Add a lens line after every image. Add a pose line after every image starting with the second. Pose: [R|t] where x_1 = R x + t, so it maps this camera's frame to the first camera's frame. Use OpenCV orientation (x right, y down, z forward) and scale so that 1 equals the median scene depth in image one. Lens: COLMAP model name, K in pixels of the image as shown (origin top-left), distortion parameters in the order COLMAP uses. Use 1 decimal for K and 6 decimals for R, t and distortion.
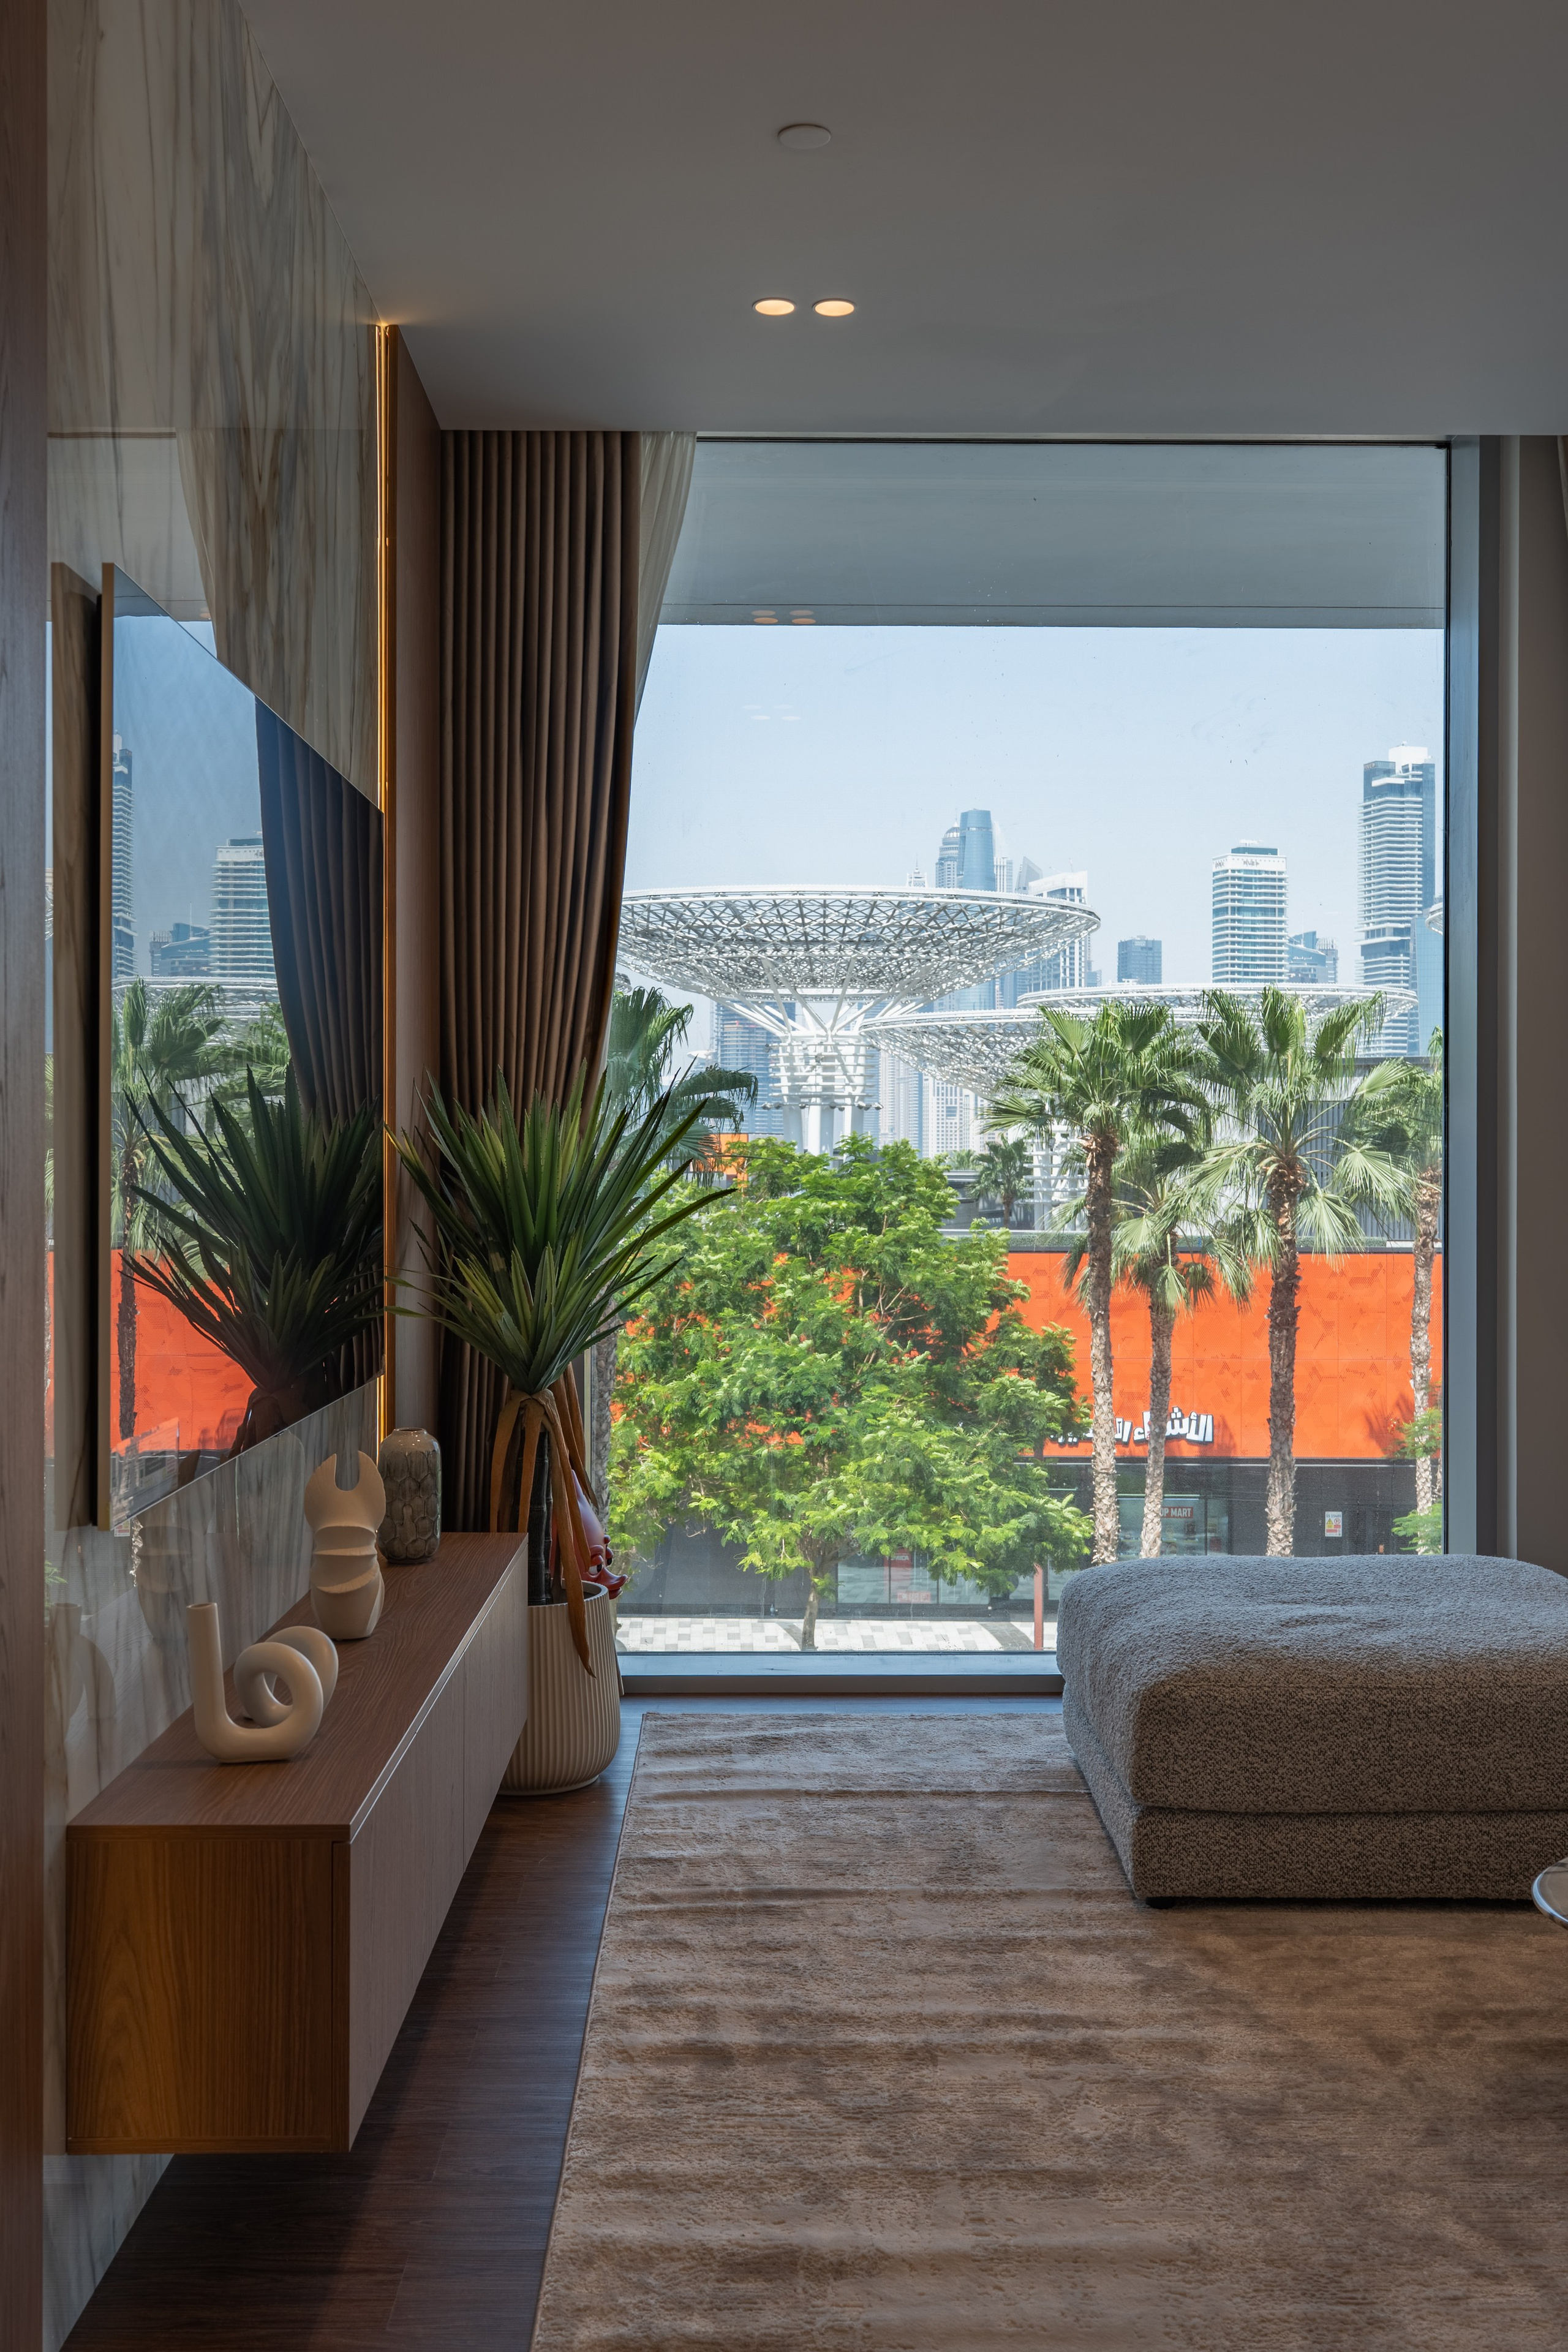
lens RADIAL K [[2287.5, 0, 804.9], [0, 2287.5, 1177.3], [0, 0, 1]] dist [-0.020951, 0.000000]
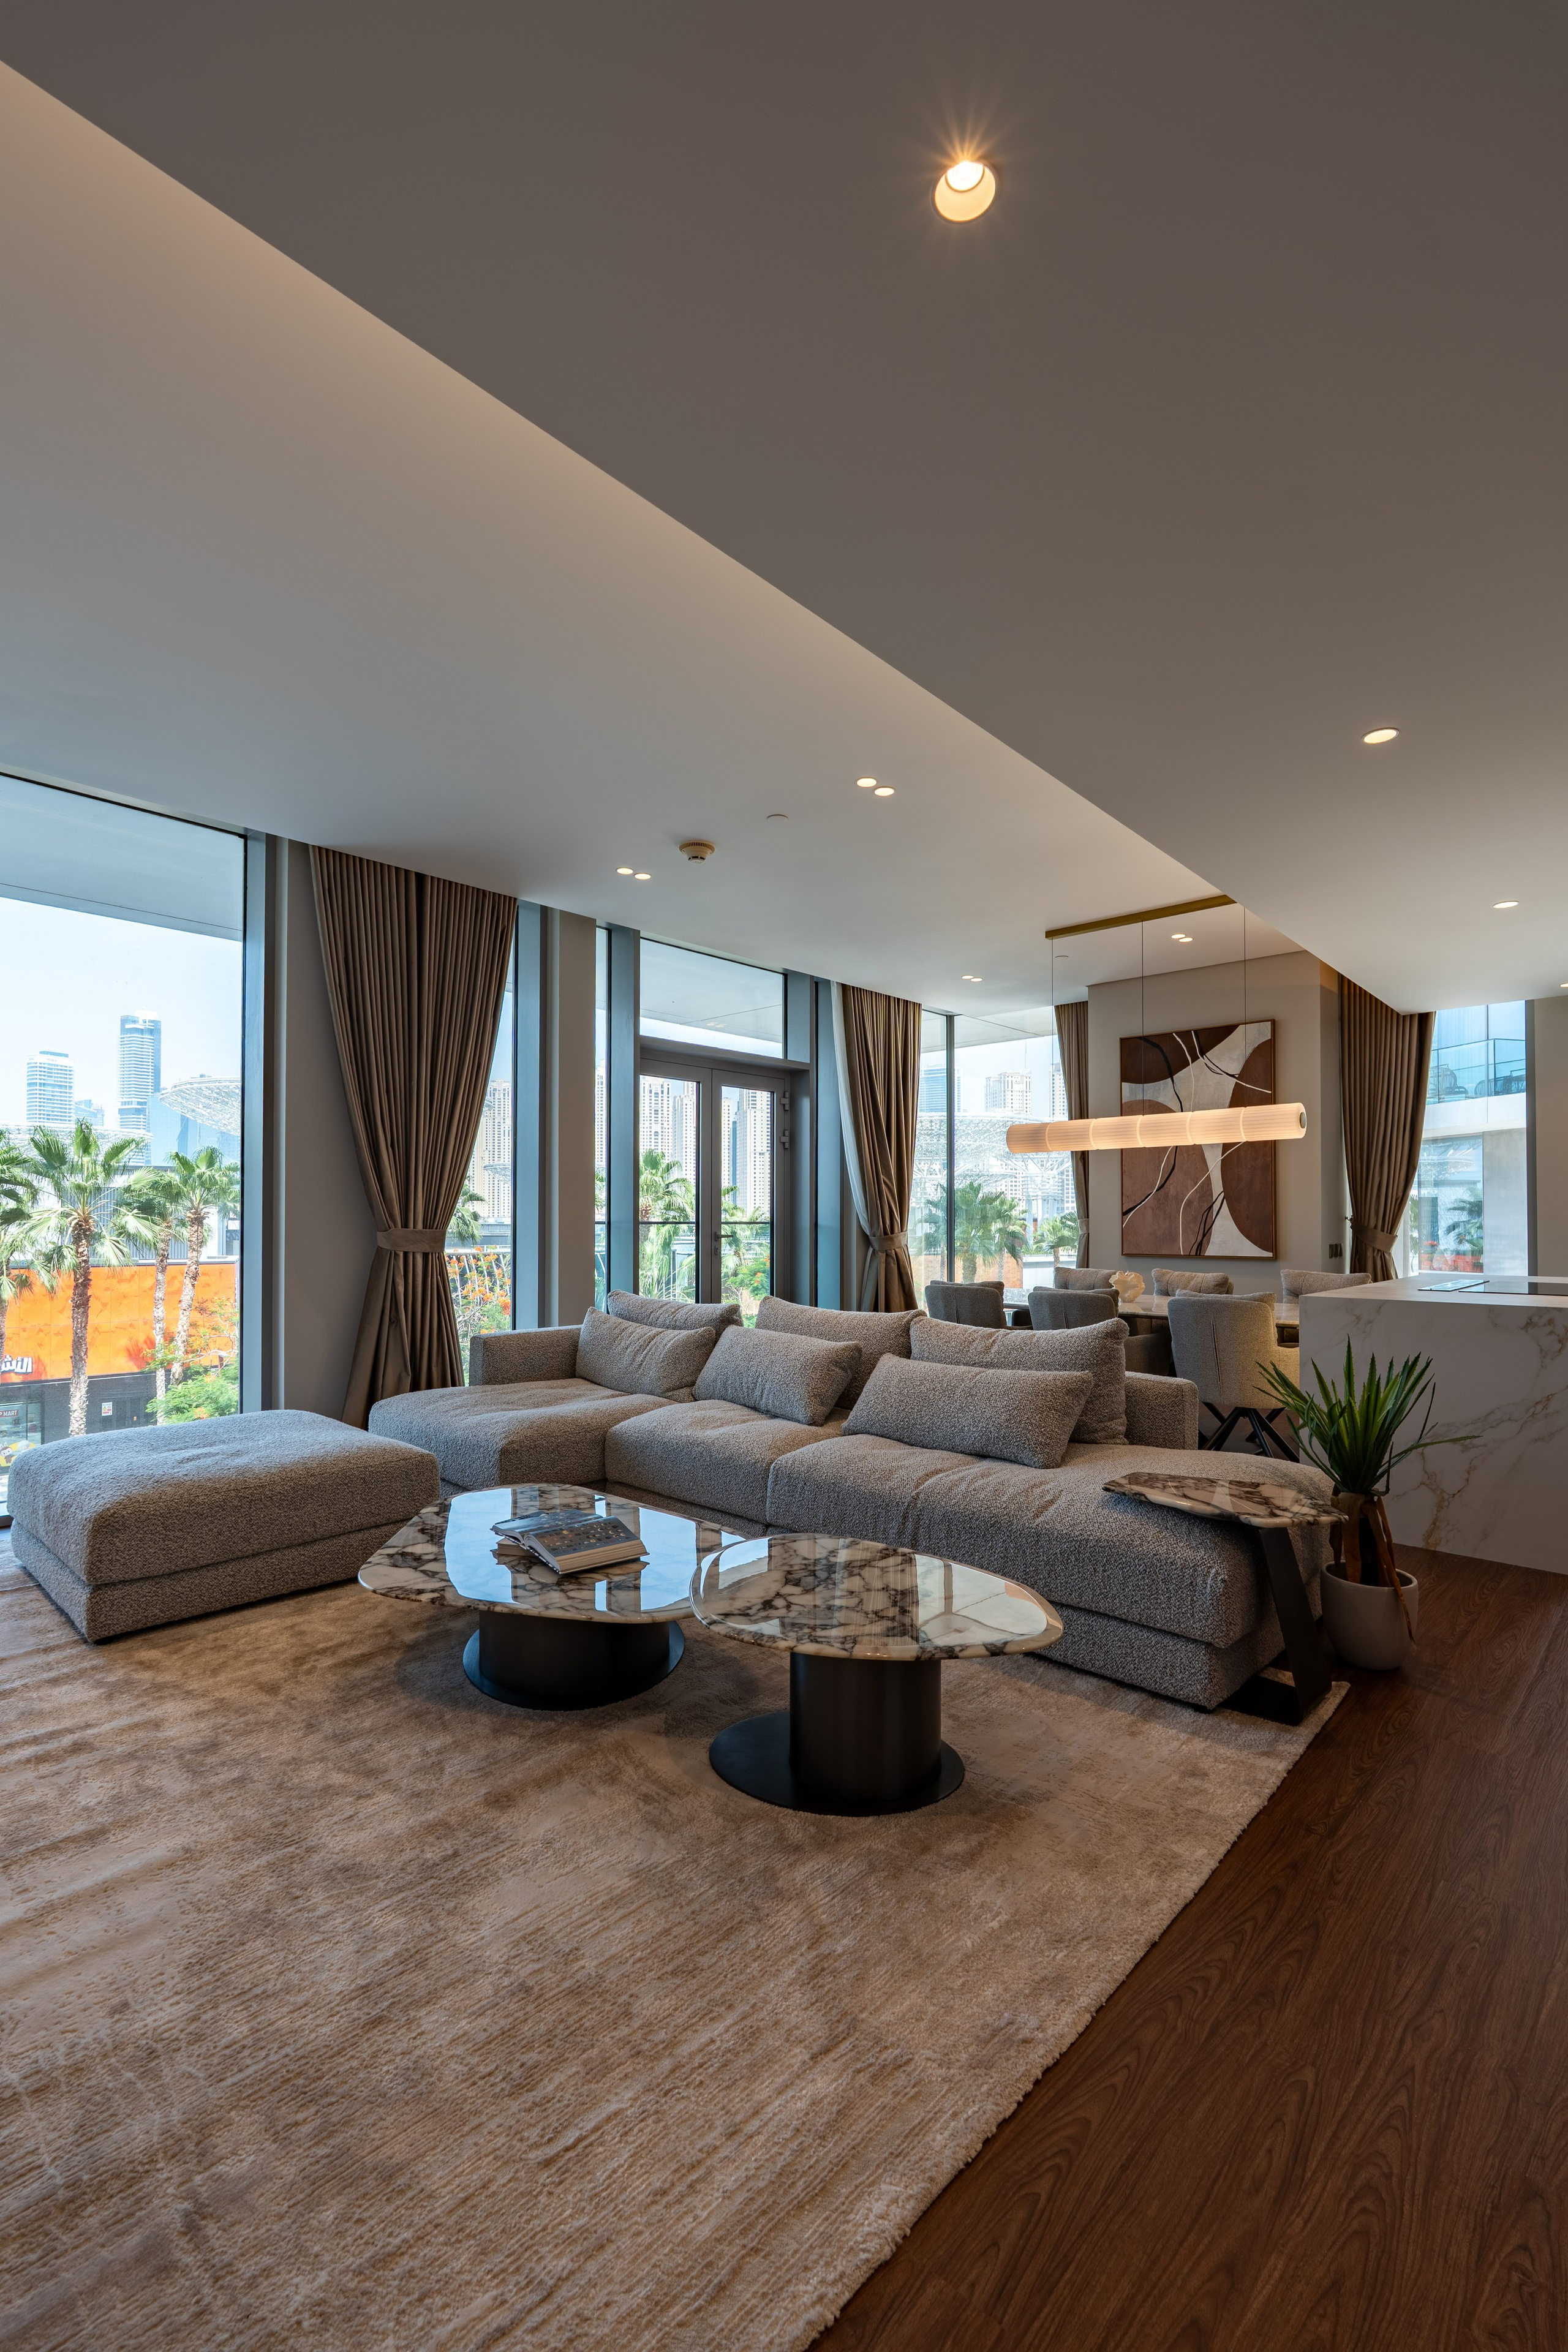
lens RADIAL K [[1036.5, 0, 778.9], [0, 1036.5, 1214.4], [0, 0, 1]] dist [-0.003815, 0.000677]
pose [[0.697583, 0.005031, 0.716486, -0.054894], [0.002957, 0.999947, -0.009901, 0.016360], [-0.716497, 0.009025, 0.697531, 0.135618]]
